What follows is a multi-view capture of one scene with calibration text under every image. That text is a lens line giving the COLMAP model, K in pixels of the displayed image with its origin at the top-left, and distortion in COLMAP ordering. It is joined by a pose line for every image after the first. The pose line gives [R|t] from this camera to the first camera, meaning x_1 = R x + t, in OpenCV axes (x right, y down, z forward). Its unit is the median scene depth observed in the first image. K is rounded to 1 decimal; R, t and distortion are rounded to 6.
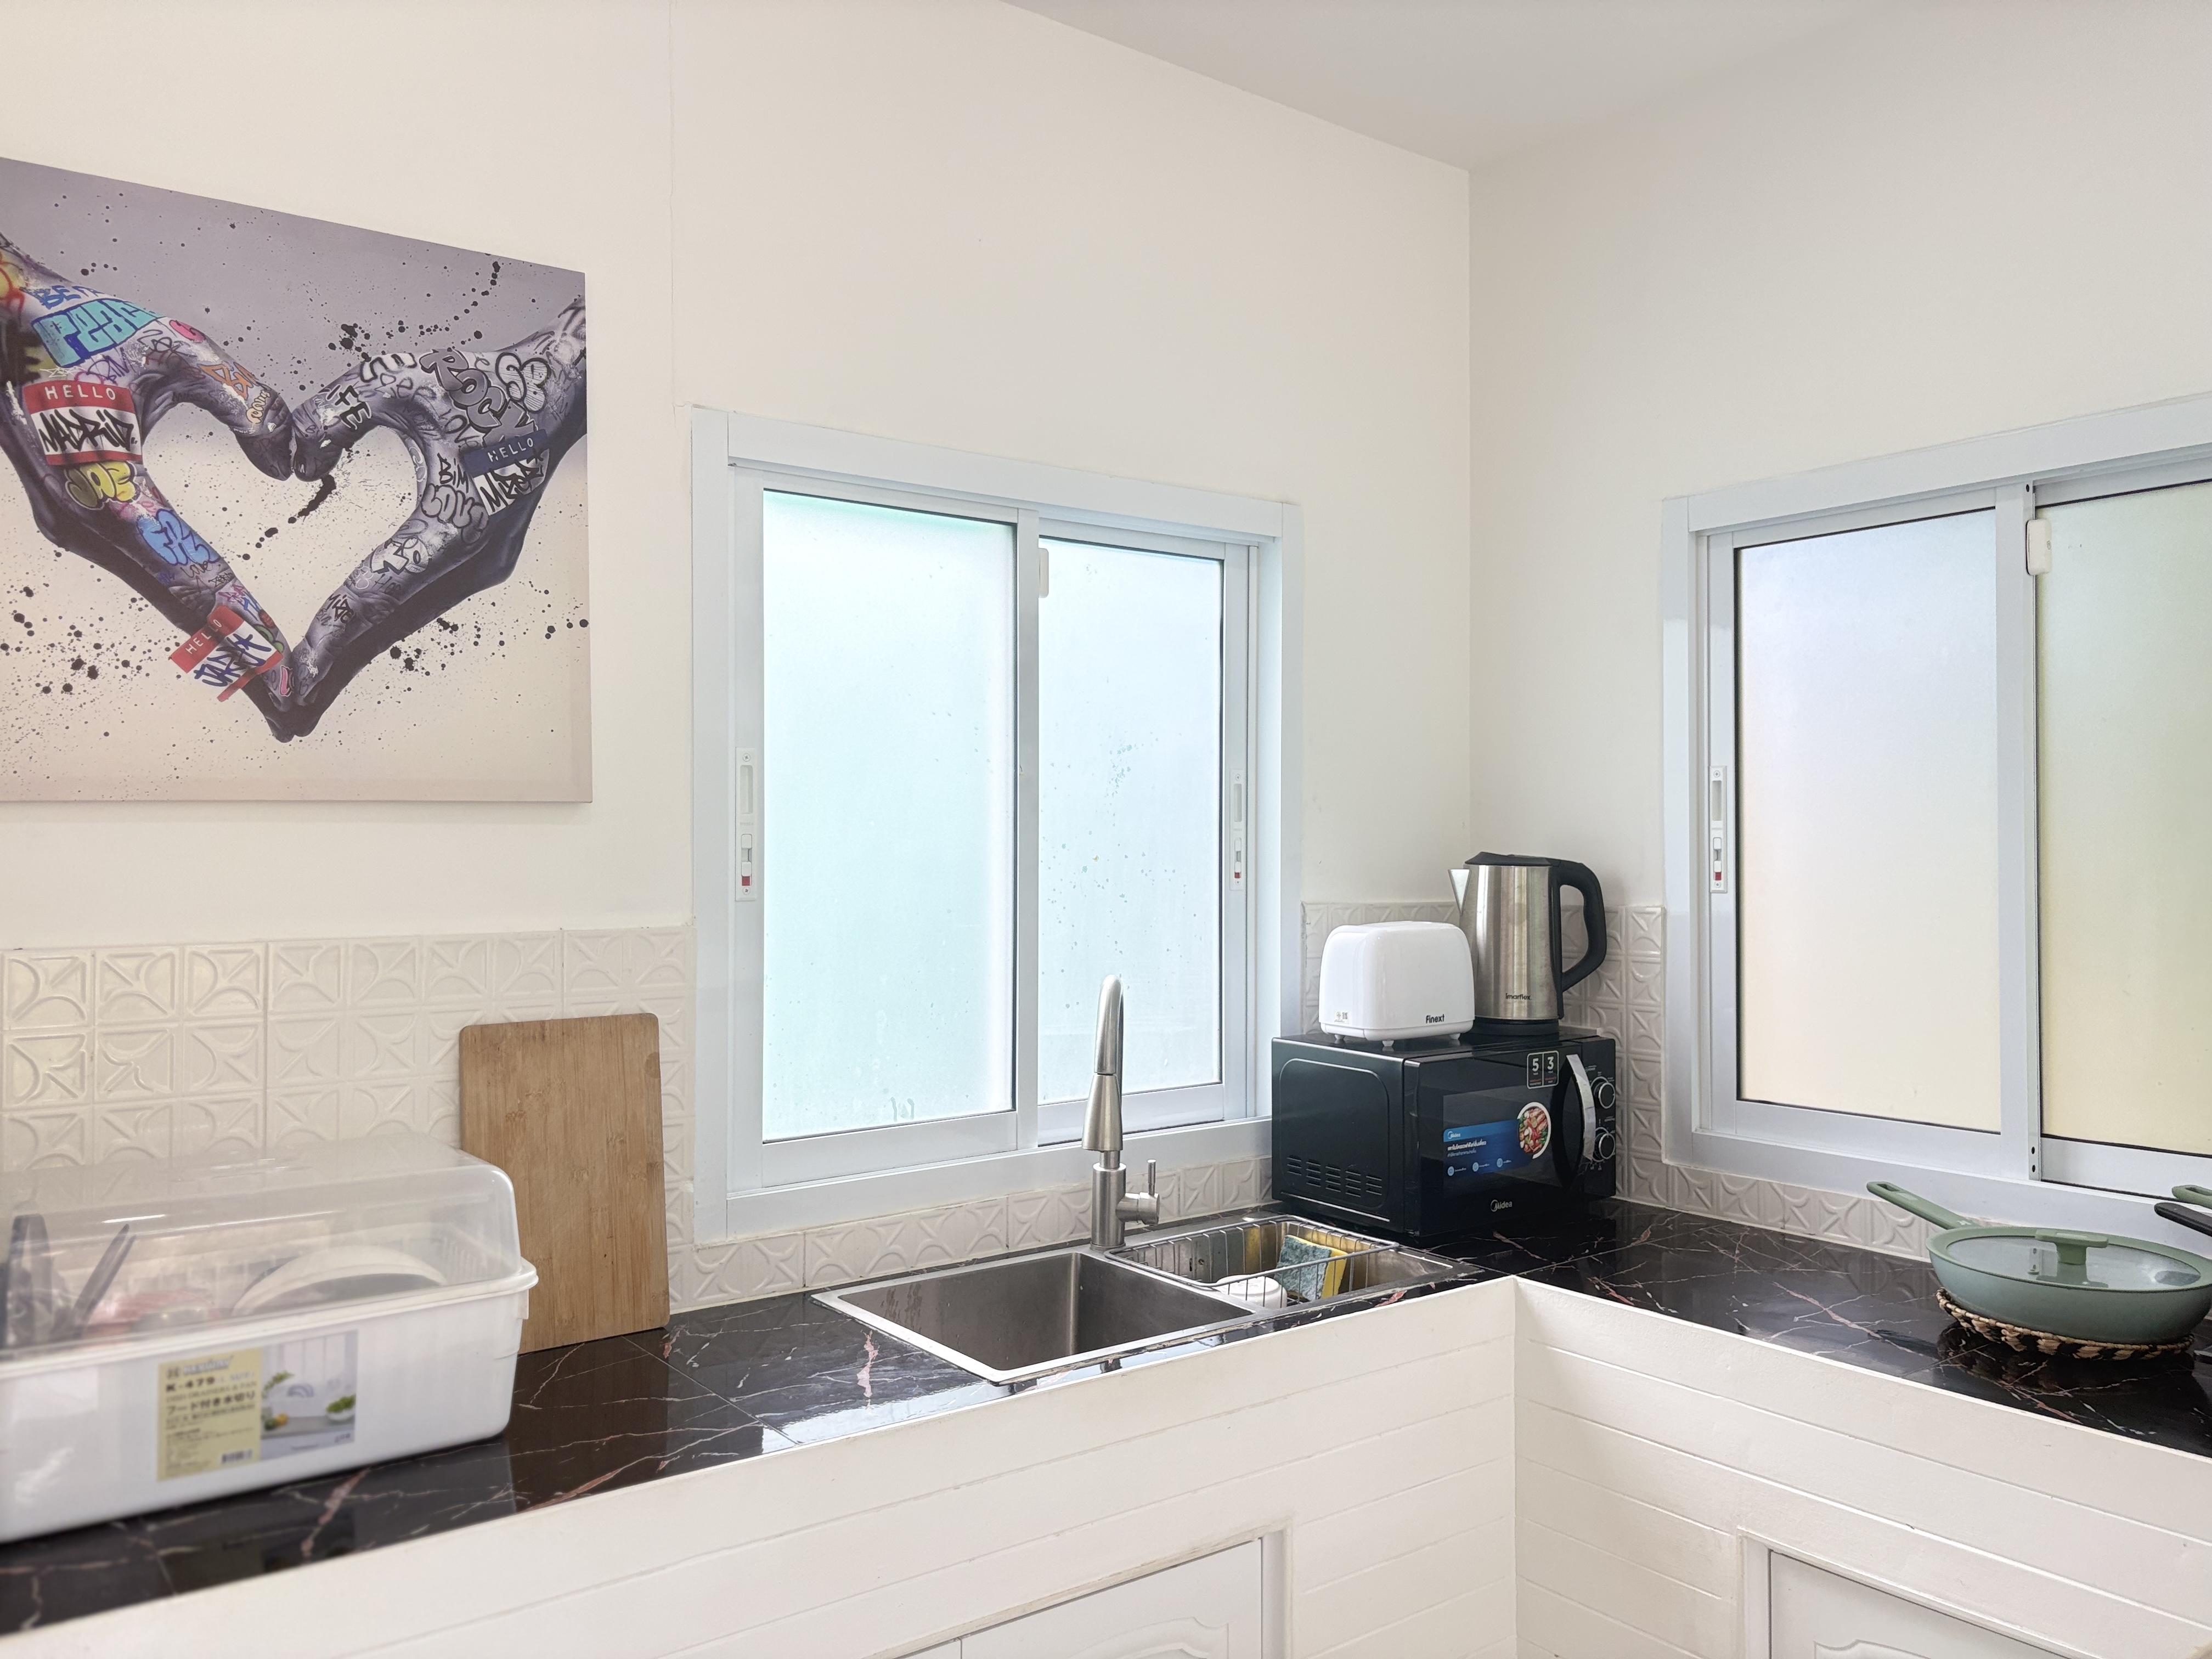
lens RADIAL K [[1667.6, 0, 1099.6], [0, 1667.6, 841.0], [0, 0, 1]] dist [-0.012981, -0.007394]
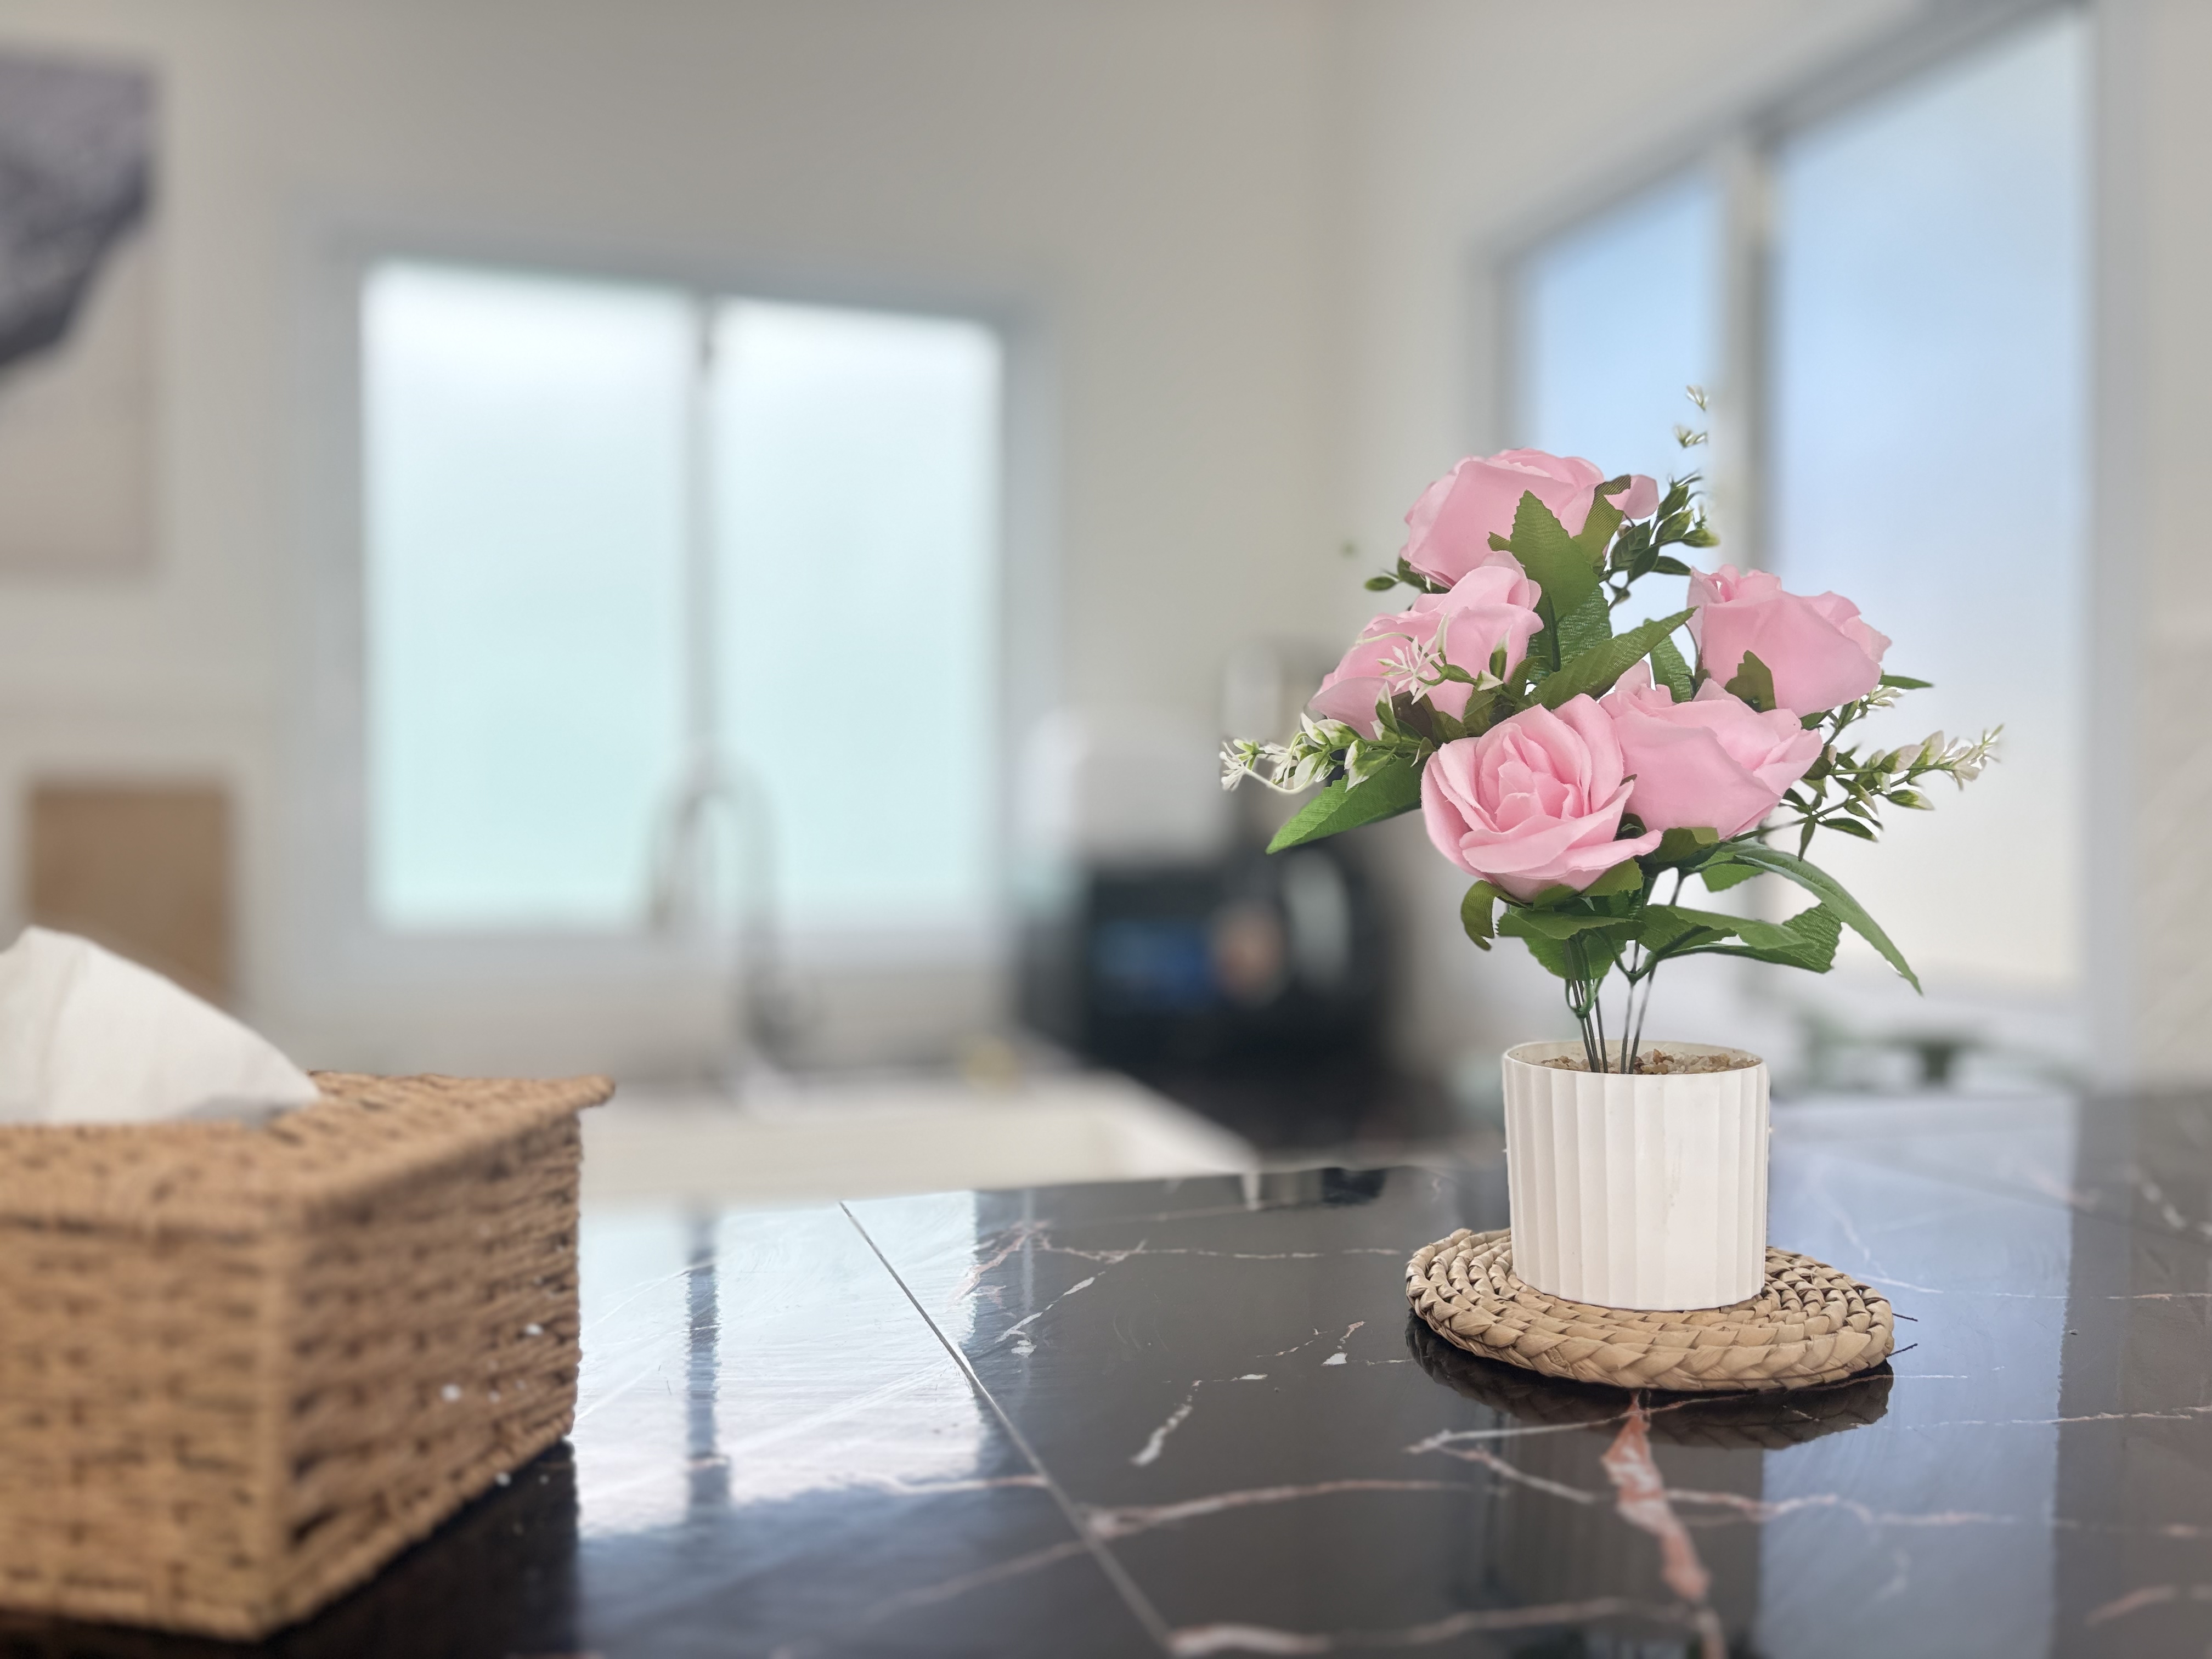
lens RADIAL K [[1688.4, 0, 1107.3], [0, 1688.4, 830.2], [0, 0, 1]] dist [0.021409, -0.004528]
pose [[0.954665, 0.009660, -0.297524, 0.479865], [-0.005995, 0.999895, 0.013229, 0.101193], [0.297621, -0.010846, 0.954623, 0.121093]]
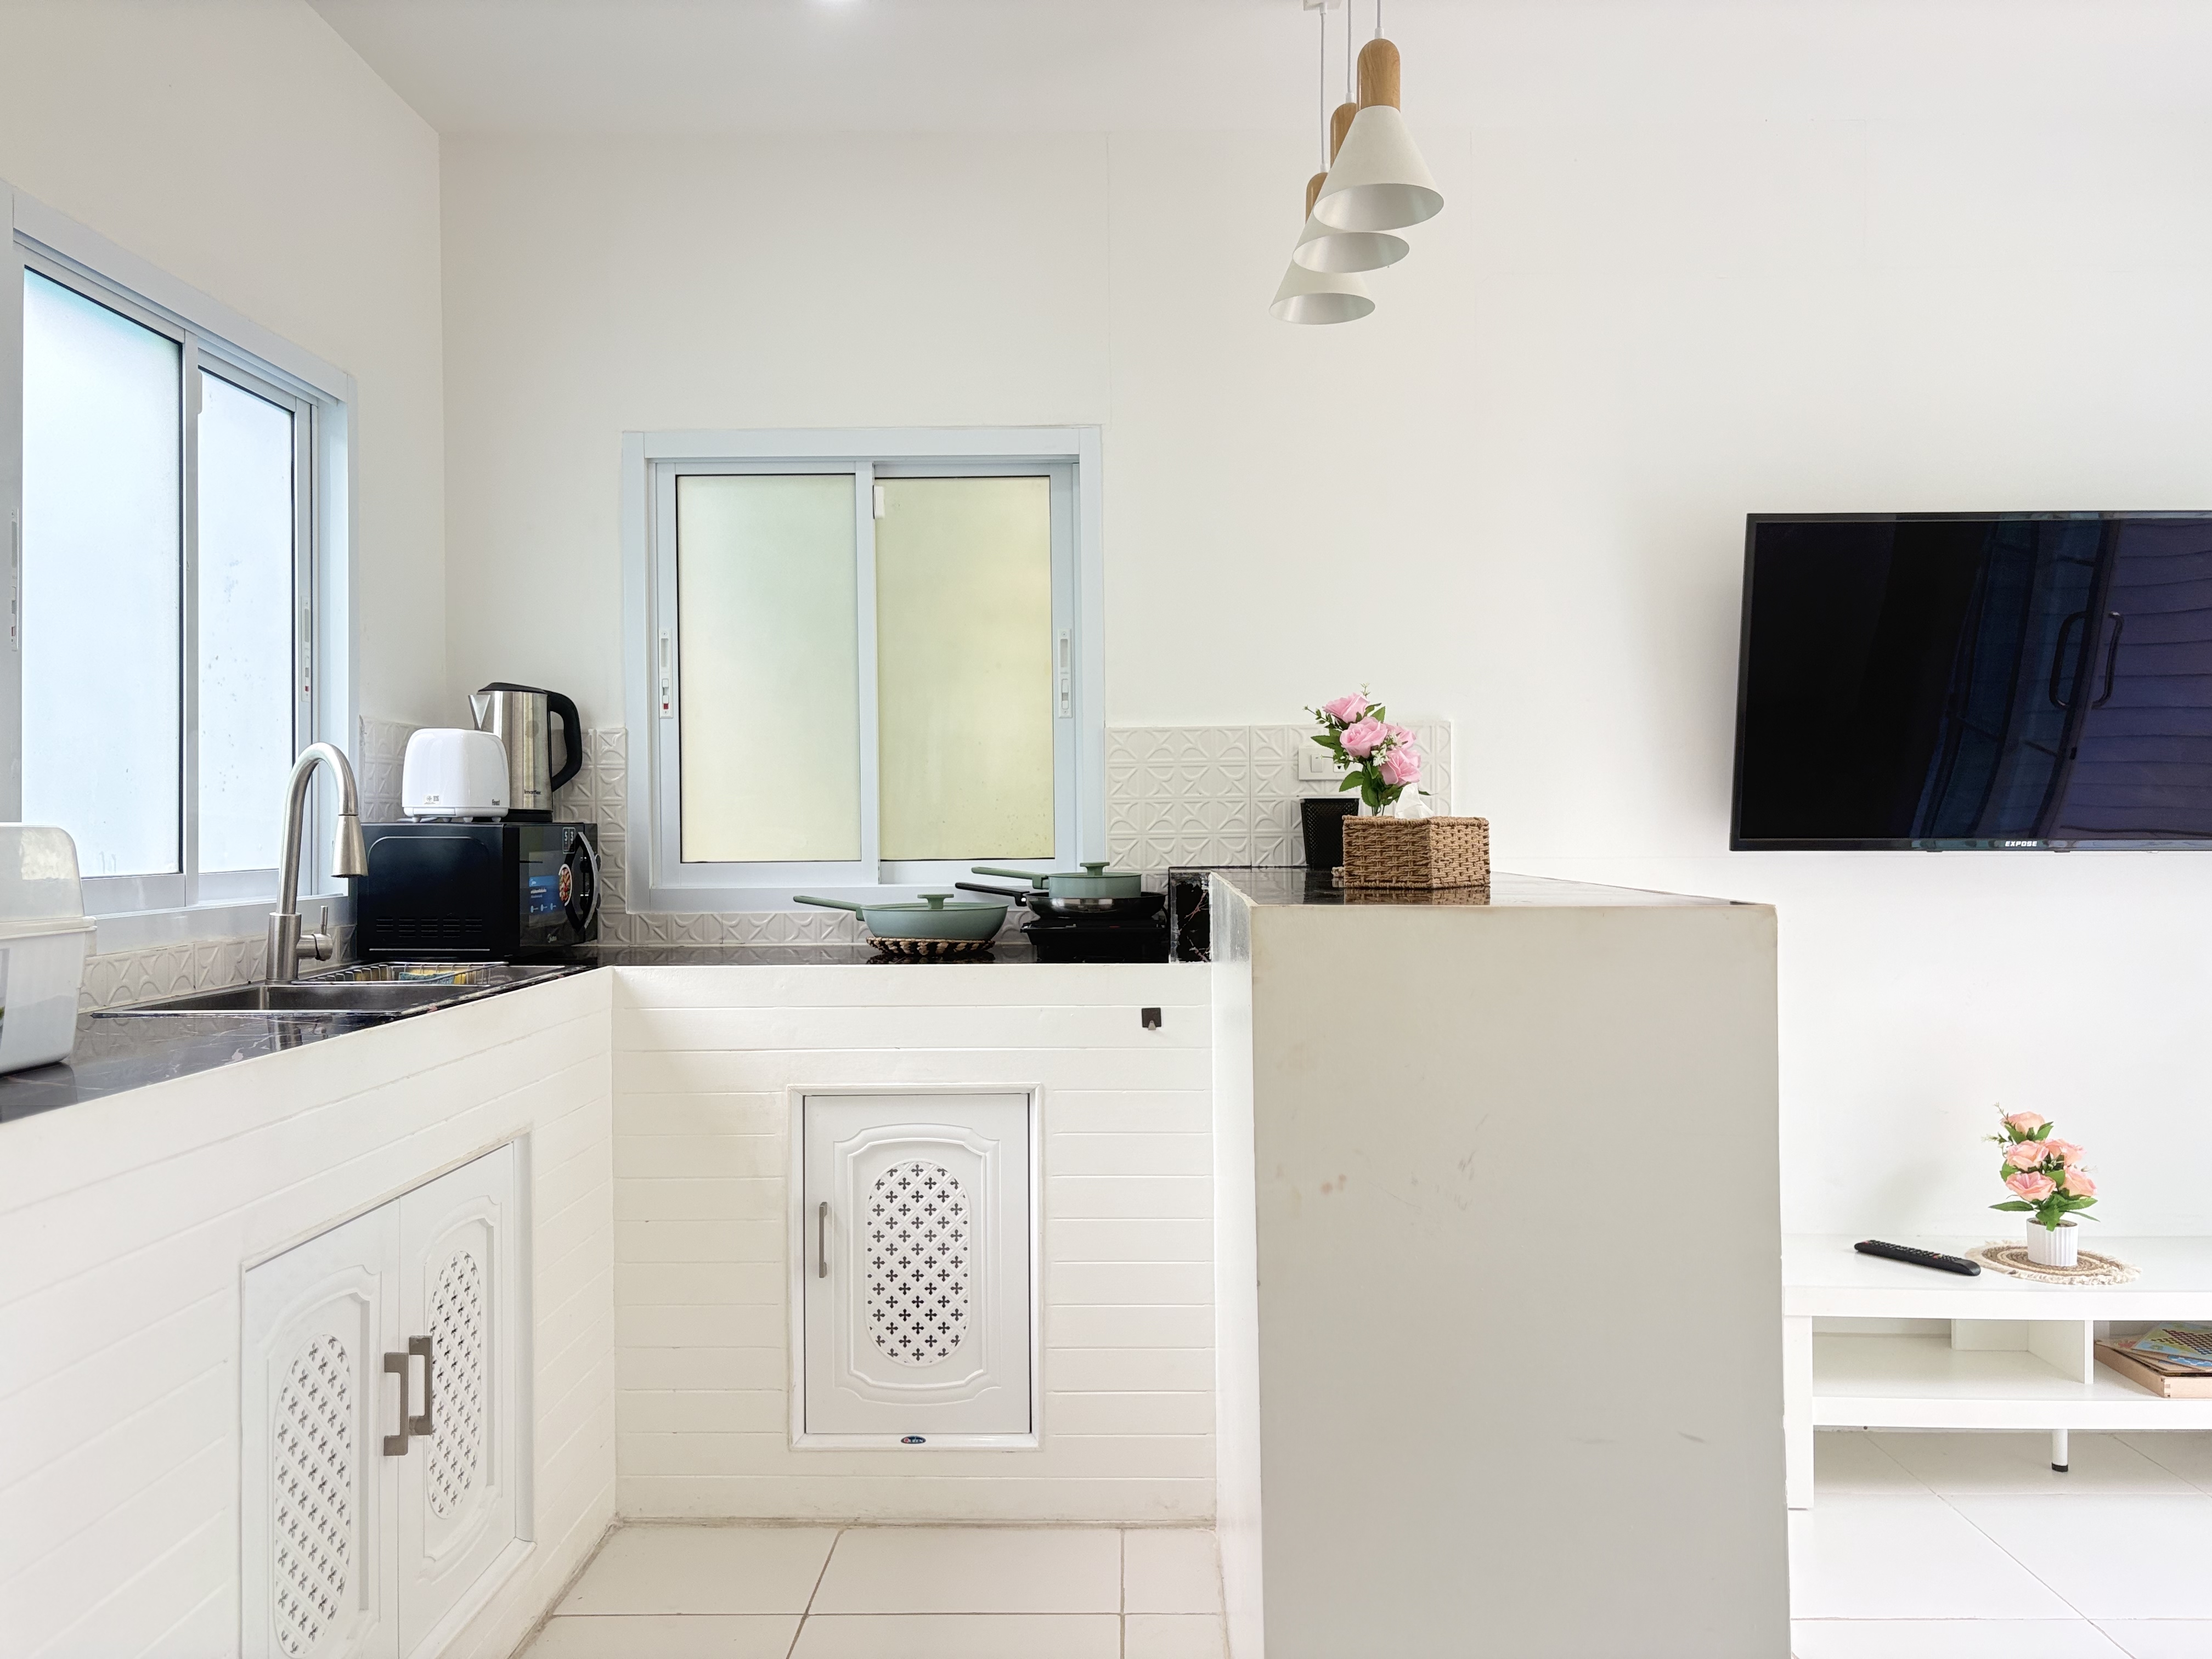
lens RADIAL K [[1653.5, 0, 1128.9], [0, 1653.5, 838.0], [0, 0, 1]] dist [0.018693, -0.009465]
pose [[0.601898, -0.010333, 0.798506, -0.562015], [0.008818, 0.999941, 0.006294, 0.139505], [-0.798525, 0.003253, 0.601953, -0.176738]]
